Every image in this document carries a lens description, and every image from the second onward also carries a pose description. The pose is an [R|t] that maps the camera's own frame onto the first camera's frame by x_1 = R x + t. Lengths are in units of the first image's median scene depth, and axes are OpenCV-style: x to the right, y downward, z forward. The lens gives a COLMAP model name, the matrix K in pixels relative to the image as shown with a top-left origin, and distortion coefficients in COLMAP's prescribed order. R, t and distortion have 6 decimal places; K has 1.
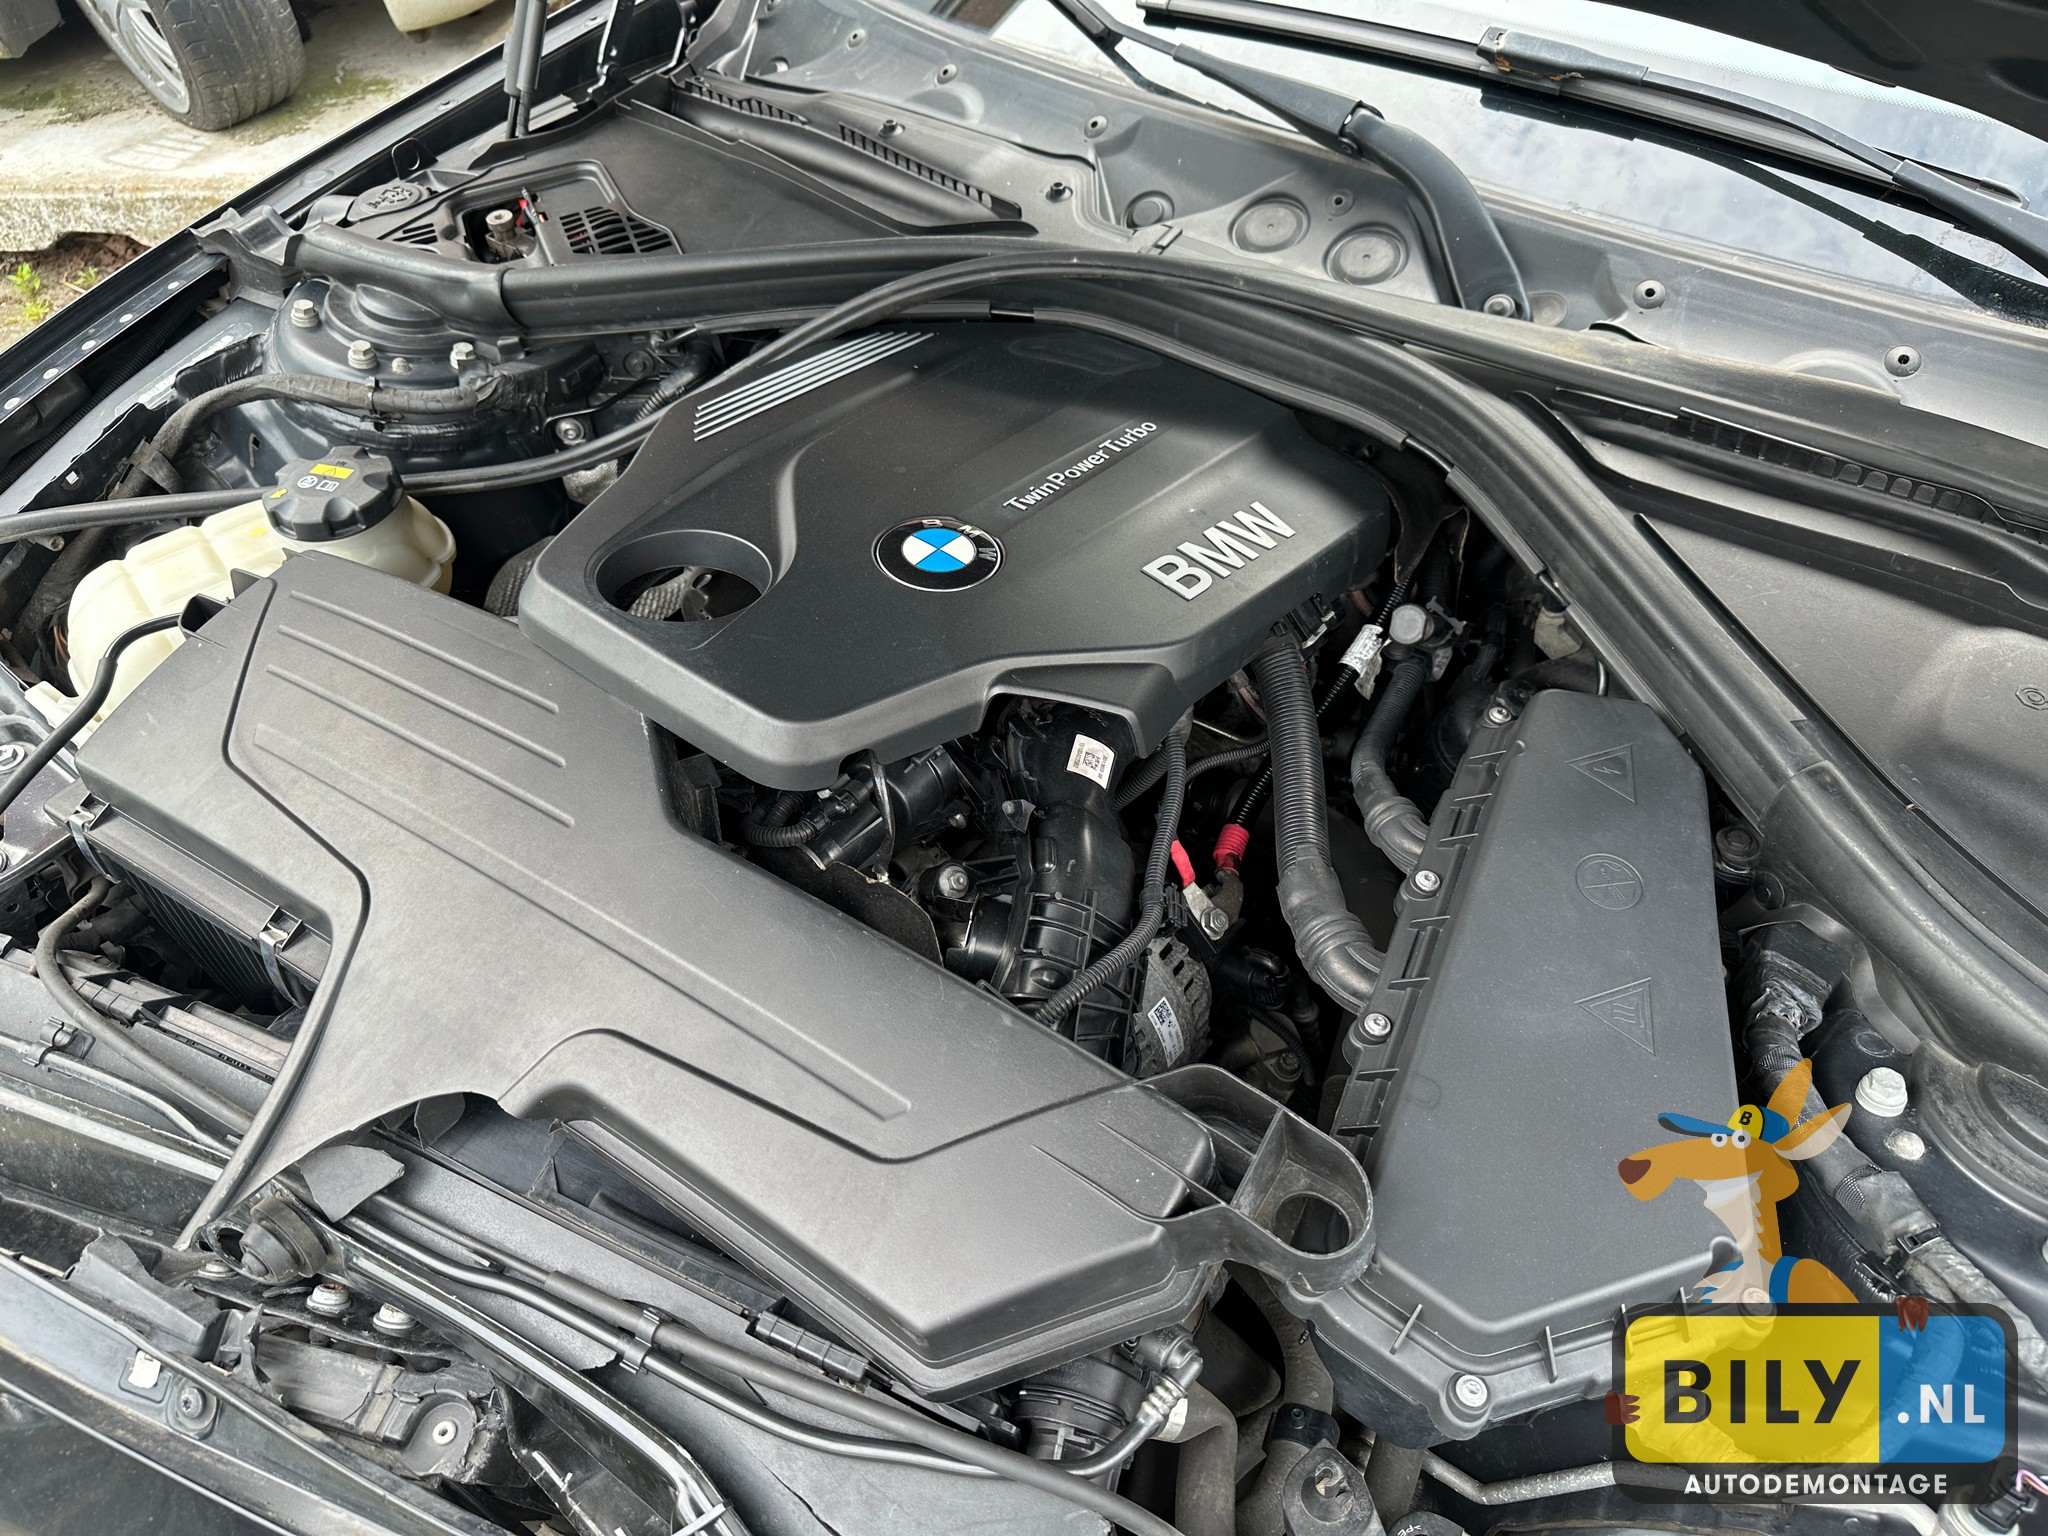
lens RADIAL K [[1482.3, 0, 1017.2], [0, 1482.3, 725.6], [0, 0, 1]] dist [0.018898, -0.024979]
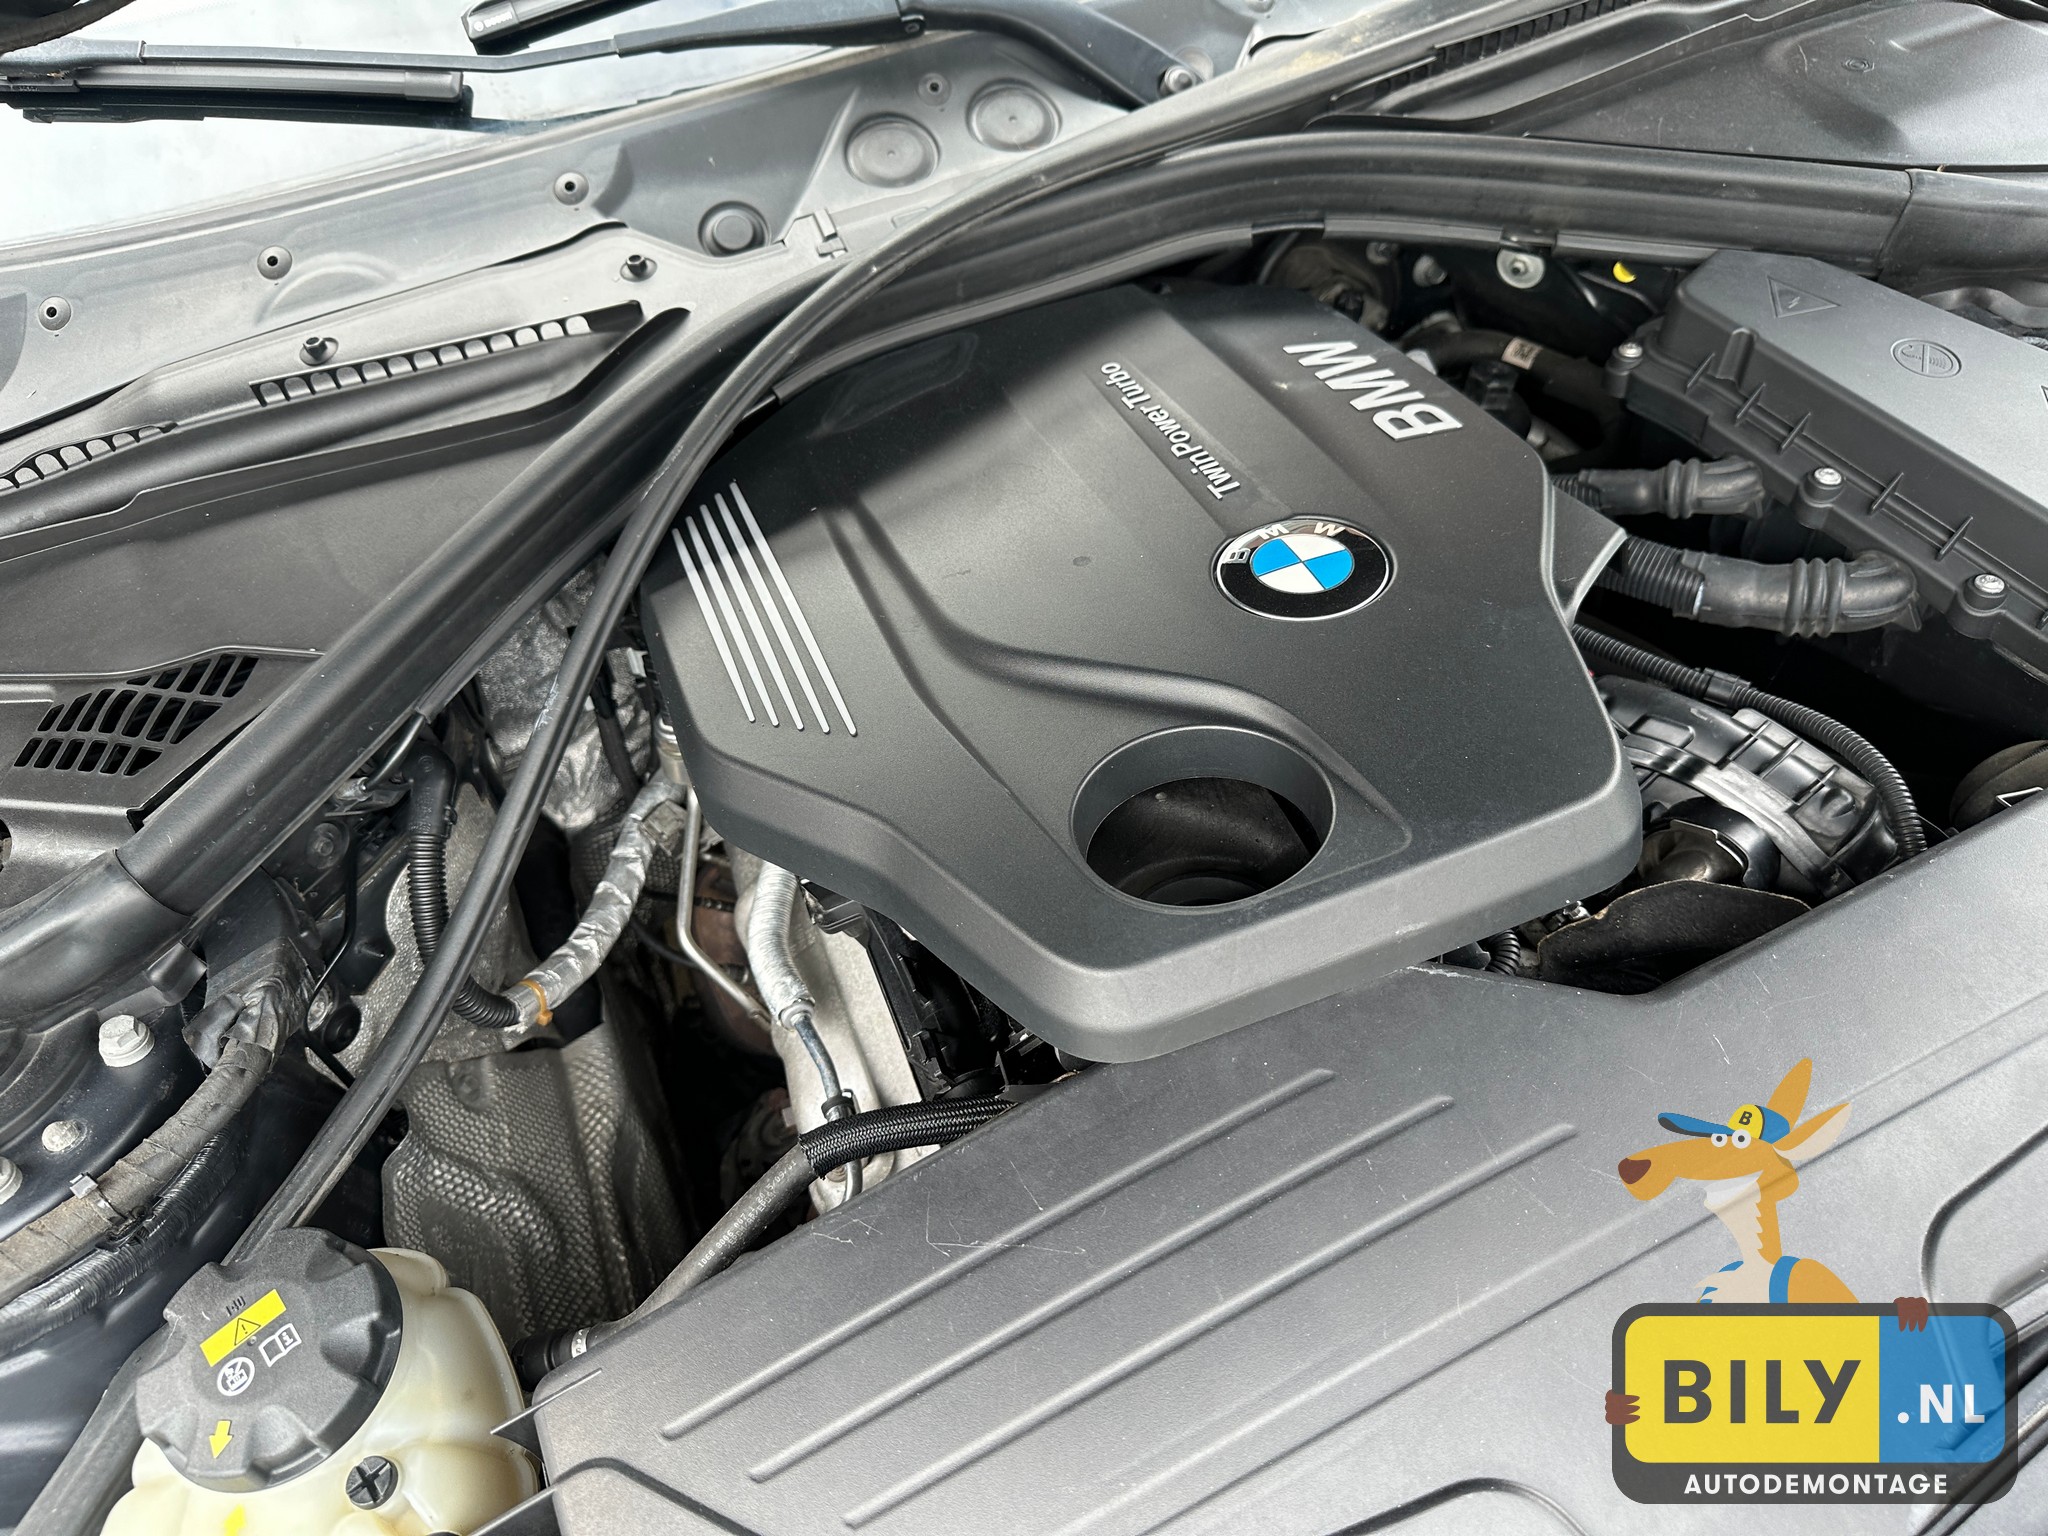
lens RADIAL K [[1414.7, 0, 1024.0], [0, 1414.7, 743.6], [0, 0, 1]] dist [-0.004433, -0.000111]
pose [[0.518257, -0.669774, 0.531801, -0.475913], [0.668660, 0.705021, 0.236304, -0.266271], [-0.533201, 0.233128, 0.813233, 0.436652]]
